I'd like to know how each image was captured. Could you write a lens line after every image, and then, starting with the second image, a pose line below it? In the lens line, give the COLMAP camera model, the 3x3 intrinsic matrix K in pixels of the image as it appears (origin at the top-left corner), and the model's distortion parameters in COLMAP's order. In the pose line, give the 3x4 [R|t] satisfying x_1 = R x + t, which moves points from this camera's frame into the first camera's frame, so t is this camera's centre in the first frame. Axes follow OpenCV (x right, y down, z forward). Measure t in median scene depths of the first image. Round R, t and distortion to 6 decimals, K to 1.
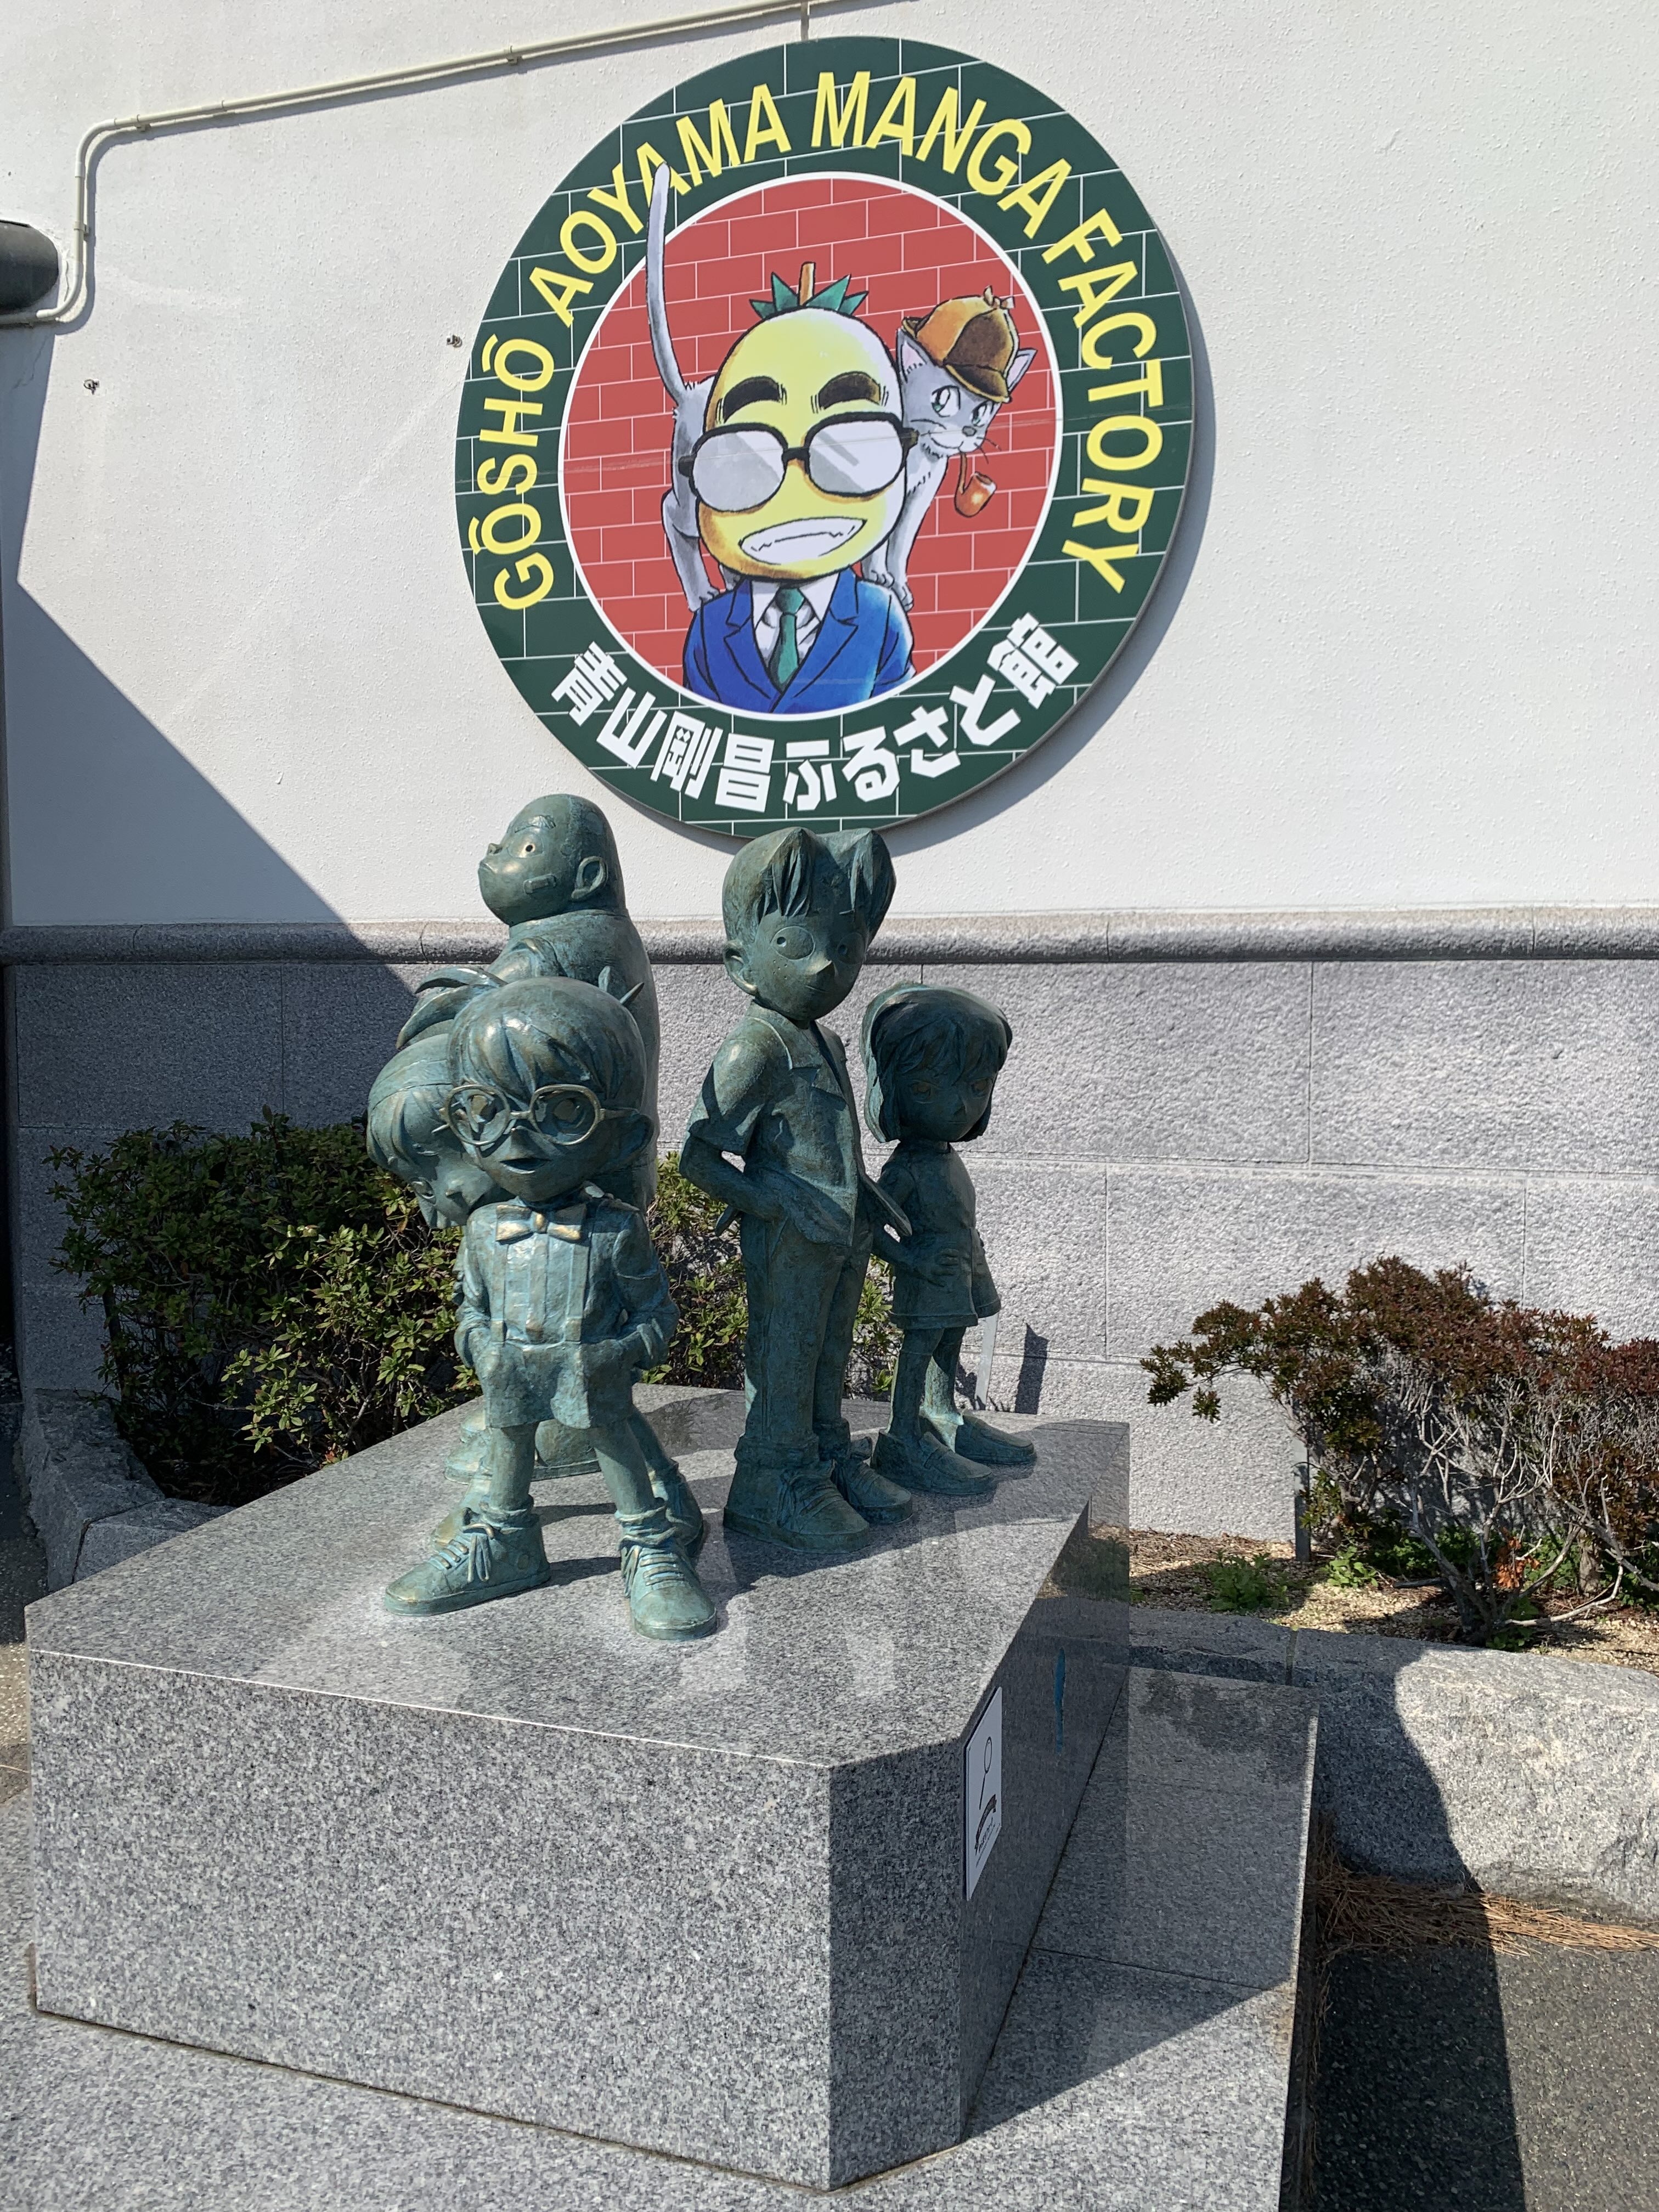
lens RADIAL K [[1674.7, 0, 830.8], [0, 1674.7, 1101.3], [0, 0, 1]] dist [-0.000175, -0.000568]
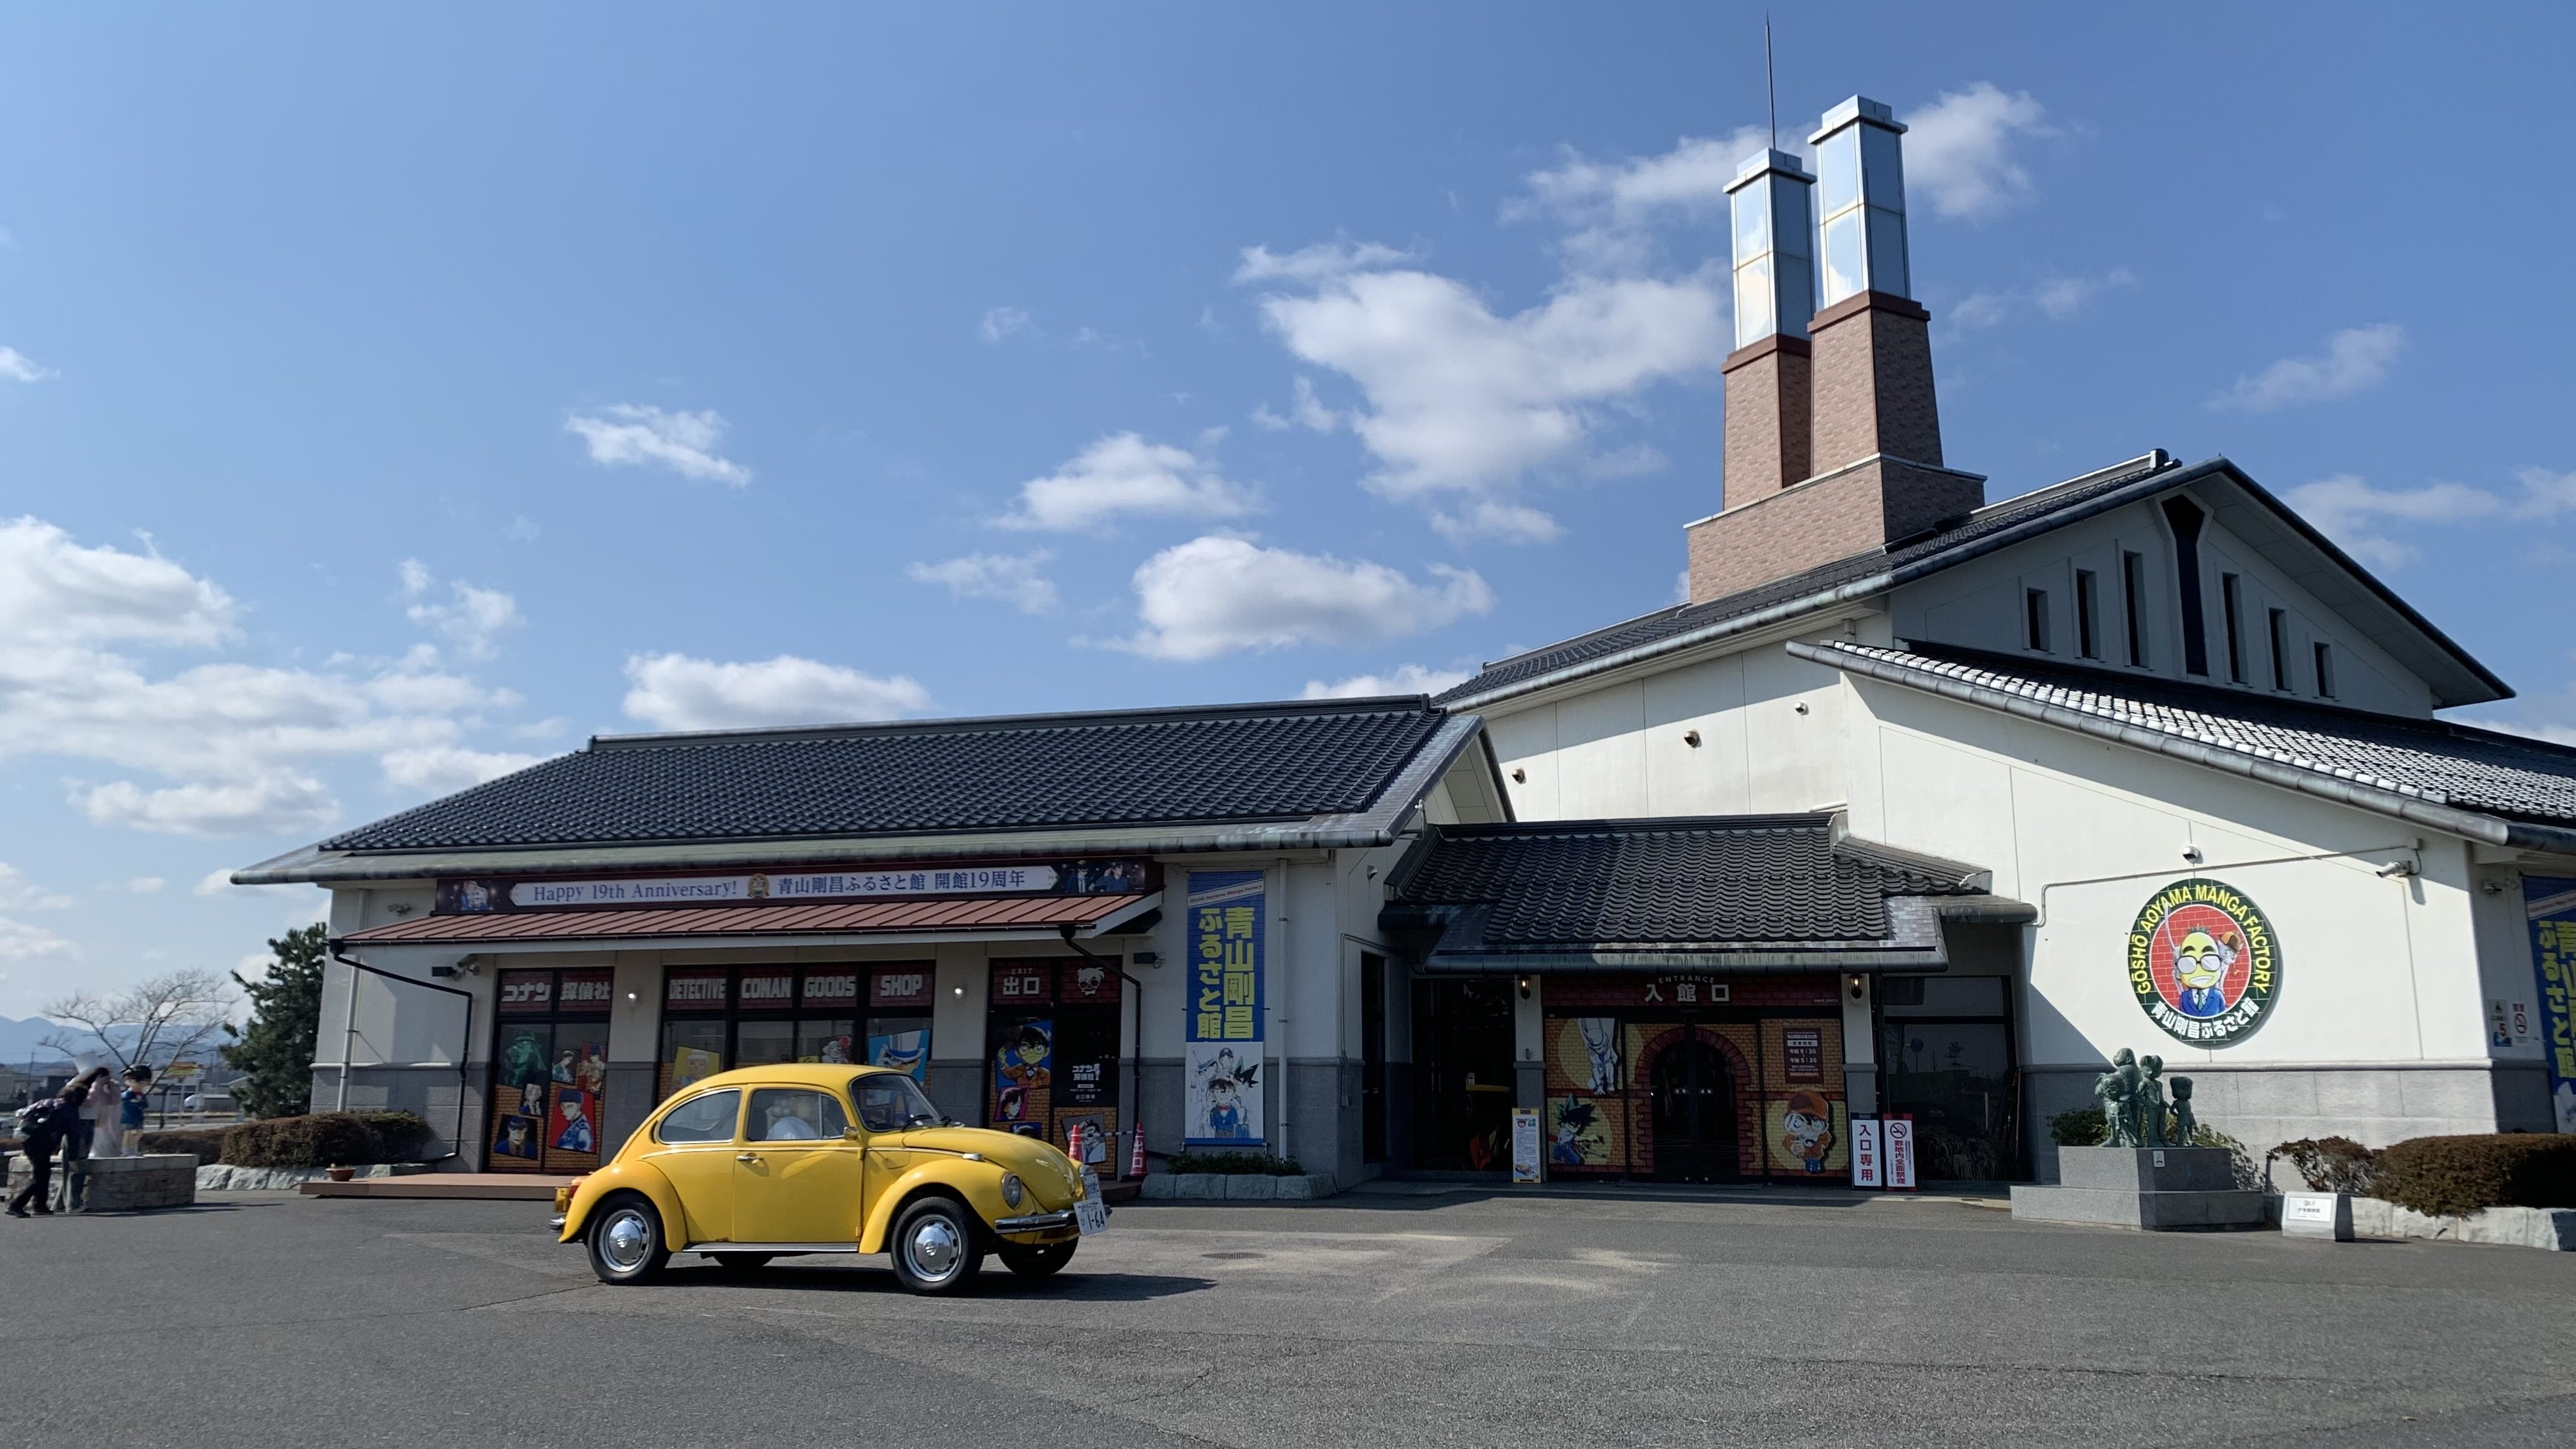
lens RADIAL K [[1905.4, 0, 1291.3], [0, 1905.4, 717.3], [0, 0, 1]] dist [0.014681, 0.001776]
pose [[0.722953, -0.129163, -0.678716, 1.902596], [-0.053490, 0.968957, -0.241374, 0.386855], [0.688823, 0.210806, 0.693602, -4.703988]]
